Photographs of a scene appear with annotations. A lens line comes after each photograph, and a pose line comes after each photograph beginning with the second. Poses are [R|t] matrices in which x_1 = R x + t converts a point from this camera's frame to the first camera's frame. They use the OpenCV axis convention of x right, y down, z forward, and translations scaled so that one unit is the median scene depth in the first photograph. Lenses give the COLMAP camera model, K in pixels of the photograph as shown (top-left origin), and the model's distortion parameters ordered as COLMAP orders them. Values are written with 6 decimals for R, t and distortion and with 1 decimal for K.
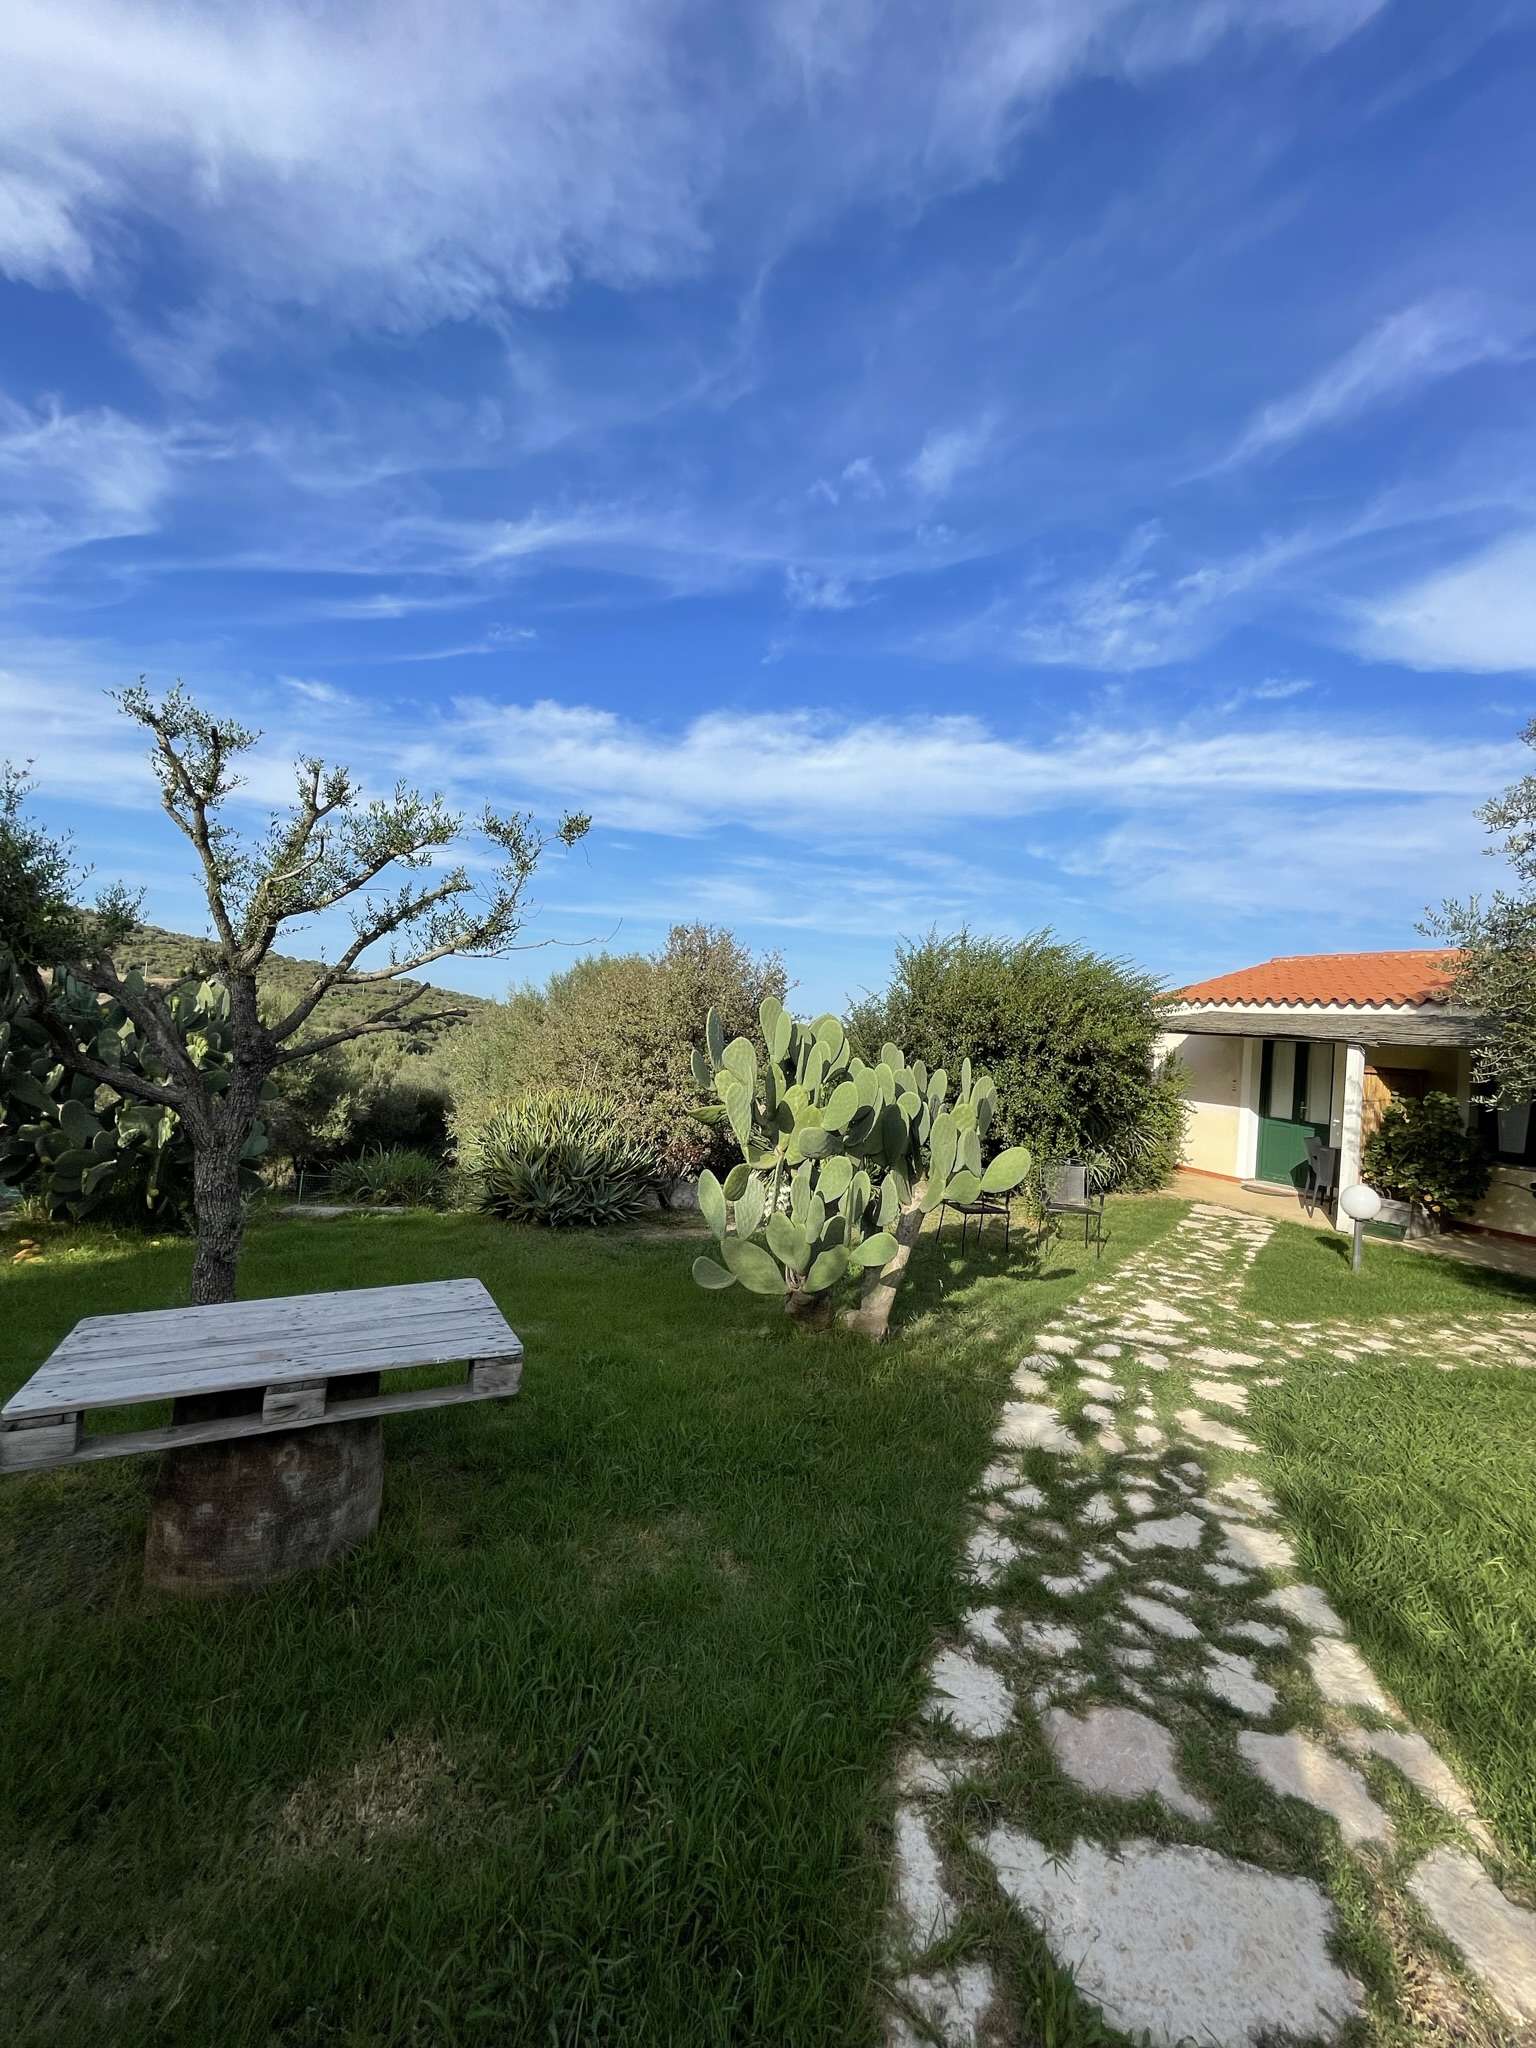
lens RADIAL K [[807.8, 0, 774.6], [0, 807.8, 1059.3], [0, 0, 1]] dist [0.027973, -0.006270]
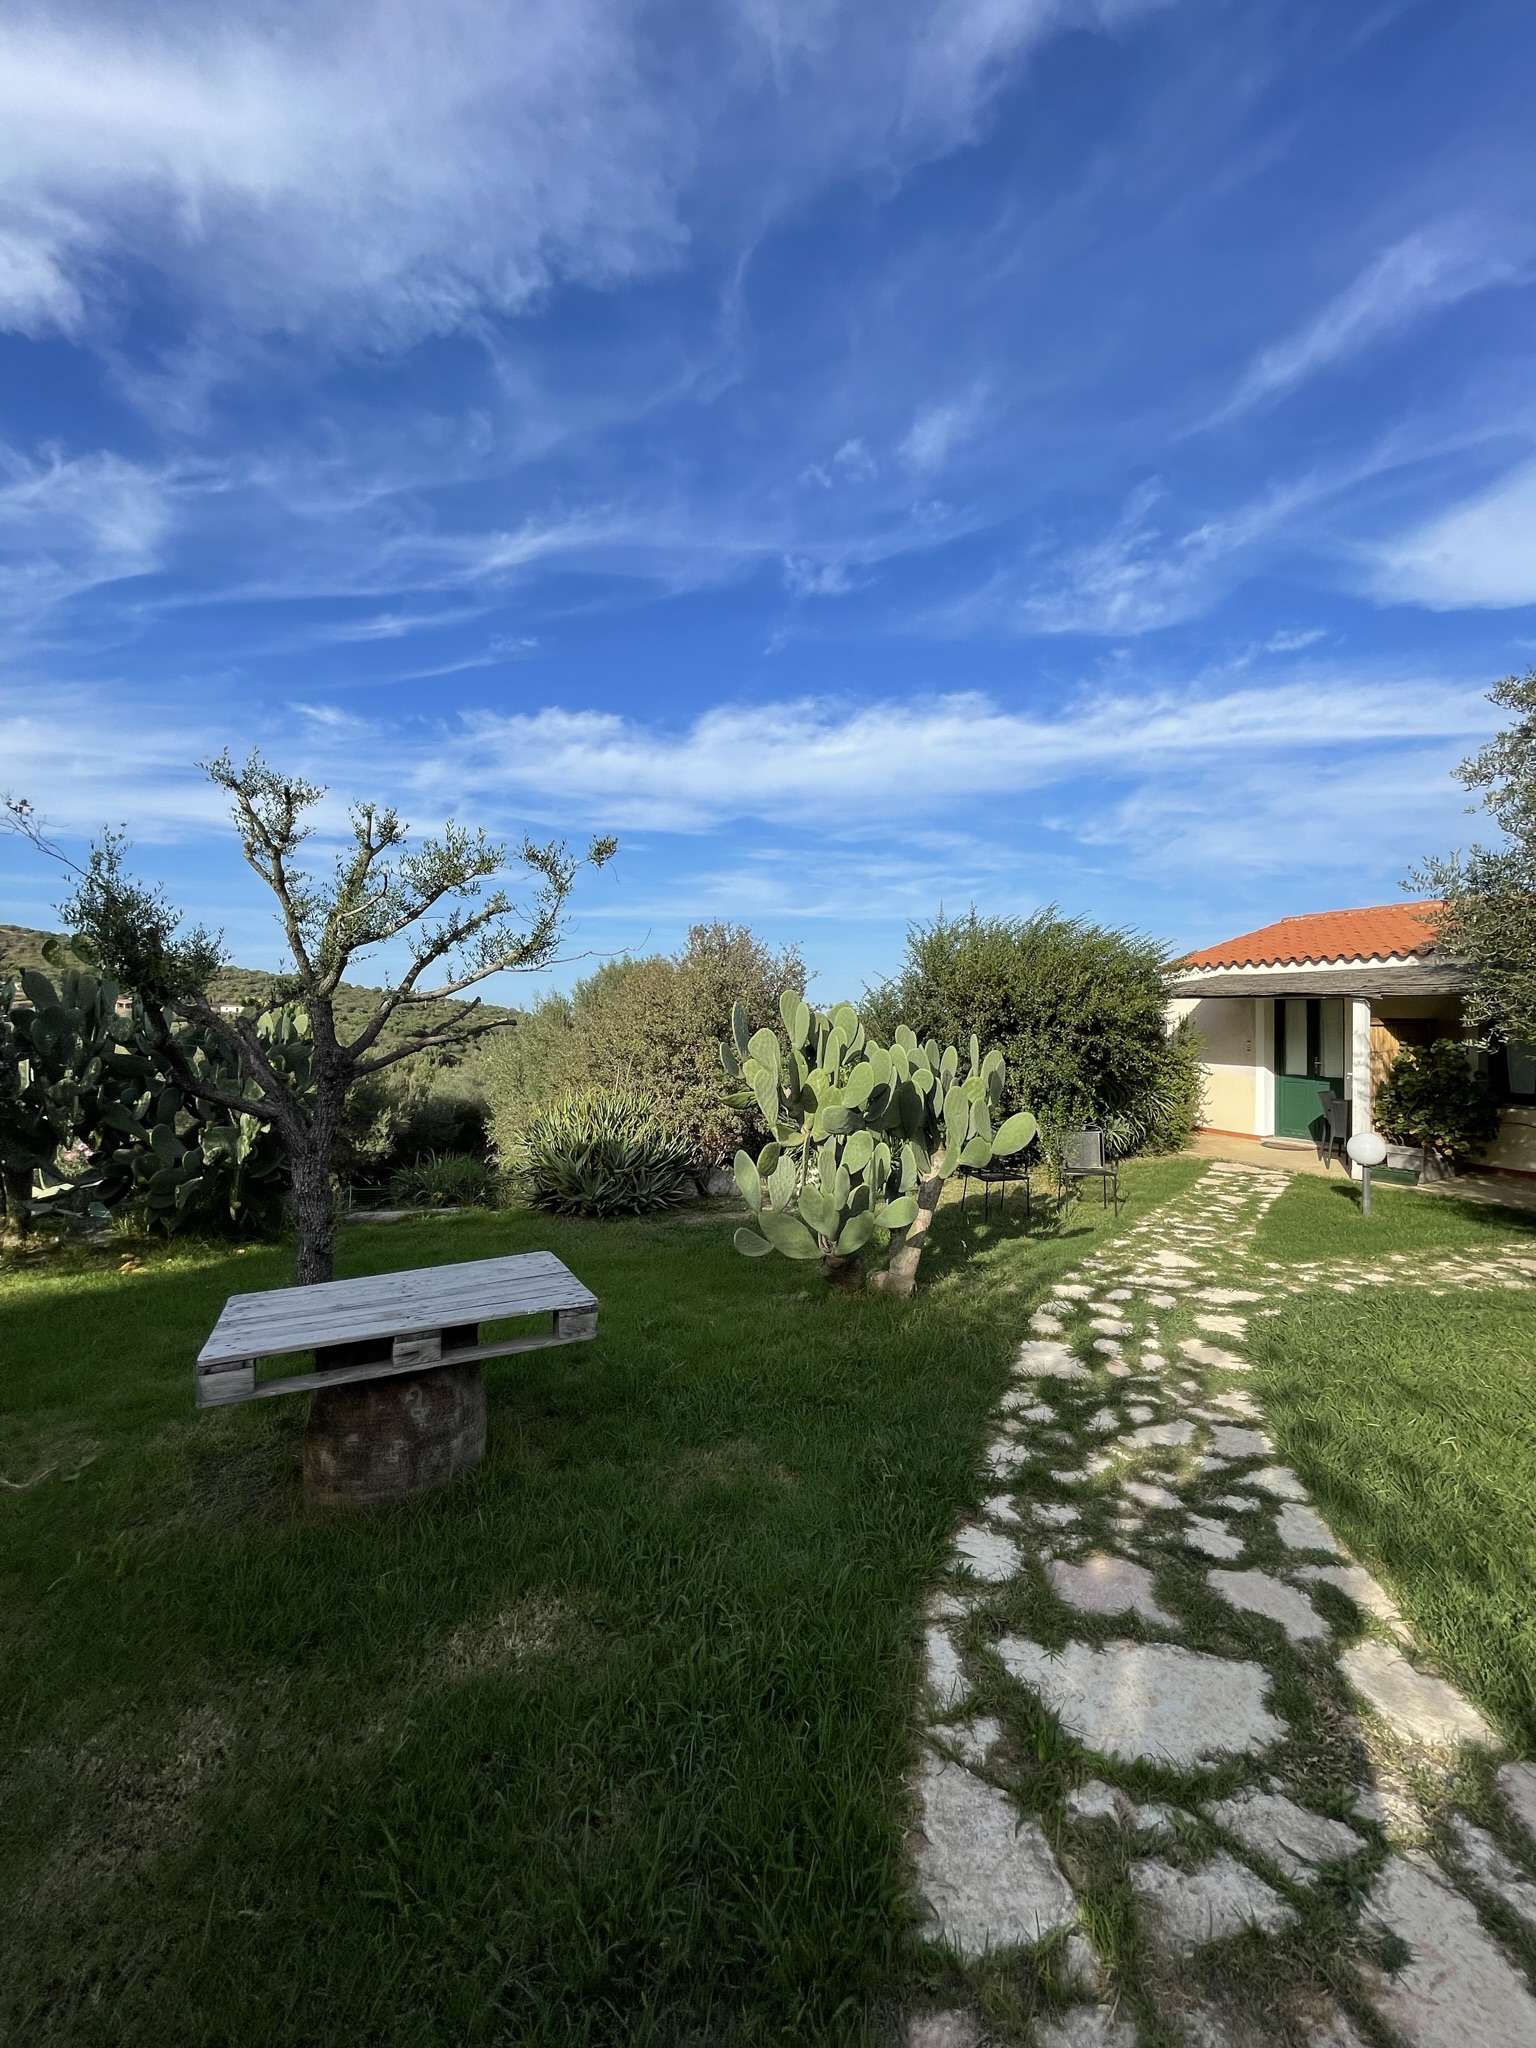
lens RADIAL K [[832.4, 0, 765.7], [0, 832.4, 1044.5], [0, 0, 1]] dist [0.020070, 0.000571]
pose [[0.997199, -0.061798, -0.042129, 0.004705], [0.061406, 0.998057, -0.010523, 0.006067], [0.042698, 0.007906, 0.999057, -0.109248]]
